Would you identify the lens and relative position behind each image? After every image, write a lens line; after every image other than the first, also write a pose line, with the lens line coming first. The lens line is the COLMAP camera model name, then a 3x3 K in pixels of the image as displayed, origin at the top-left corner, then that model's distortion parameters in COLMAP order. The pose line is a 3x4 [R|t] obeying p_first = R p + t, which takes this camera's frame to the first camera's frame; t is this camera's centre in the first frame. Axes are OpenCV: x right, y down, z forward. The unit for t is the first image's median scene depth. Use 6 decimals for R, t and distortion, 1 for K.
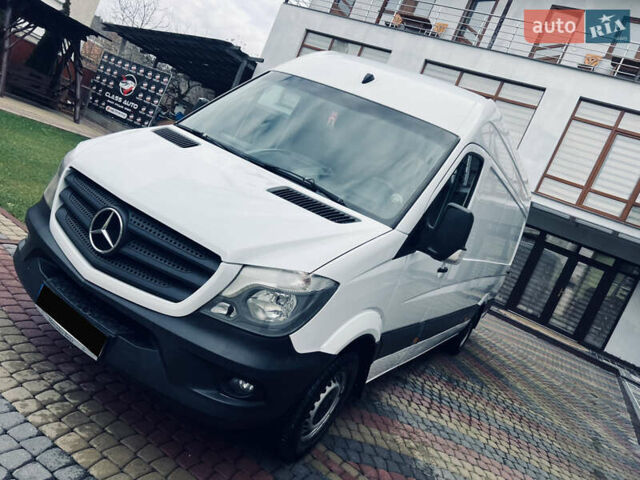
lens RADIAL K [[481.1, 0, 319.8], [0, 481.1, 245.7], [0, 0, 1]] dist [0.062918, -0.058046]
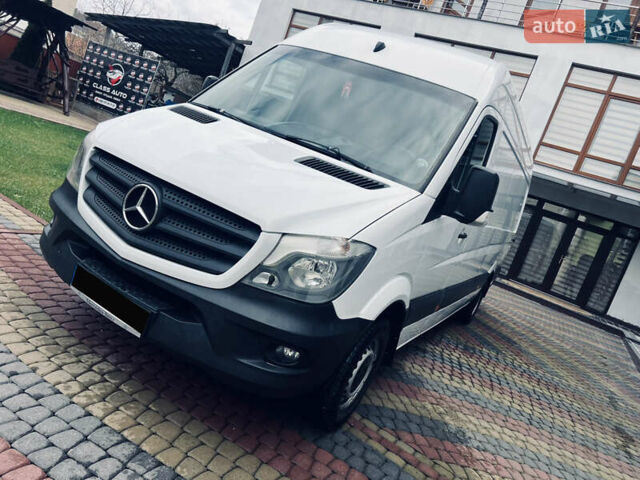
lens RADIAL K [[481.0, 0, 319.9], [0, 481.0, 237.2], [0, 0, 1]] dist [0.067348, -0.065121]
pose [[0.998430, -0.054498, 0.012941, -0.063511], [0.054259, 0.998362, 0.018134, 0.022355], [-0.013908, -0.017403, 0.999752, 0.002094]]
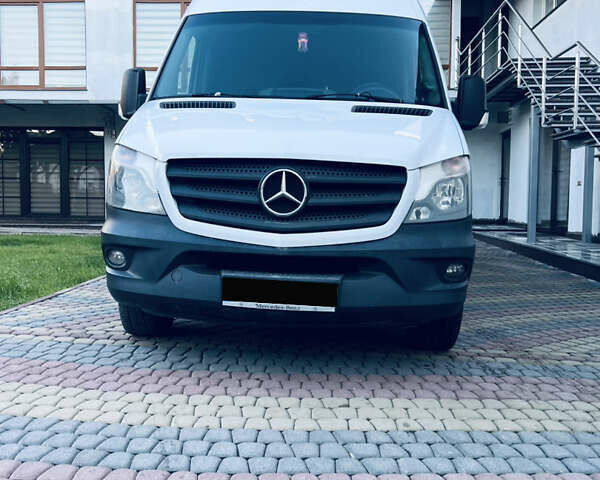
lens RADIAL K [[598.8, 0, 300.0], [0, 598.8, 240.0], [0, 0, 1]] dist [0.070722, -0.058430]
pose [[0.825051, -0.409017, 0.389866, -0.652384], [0.389952, 0.911468, 0.131009, -0.063744], [-0.408935, 0.043939, 0.911505, -0.082597]]
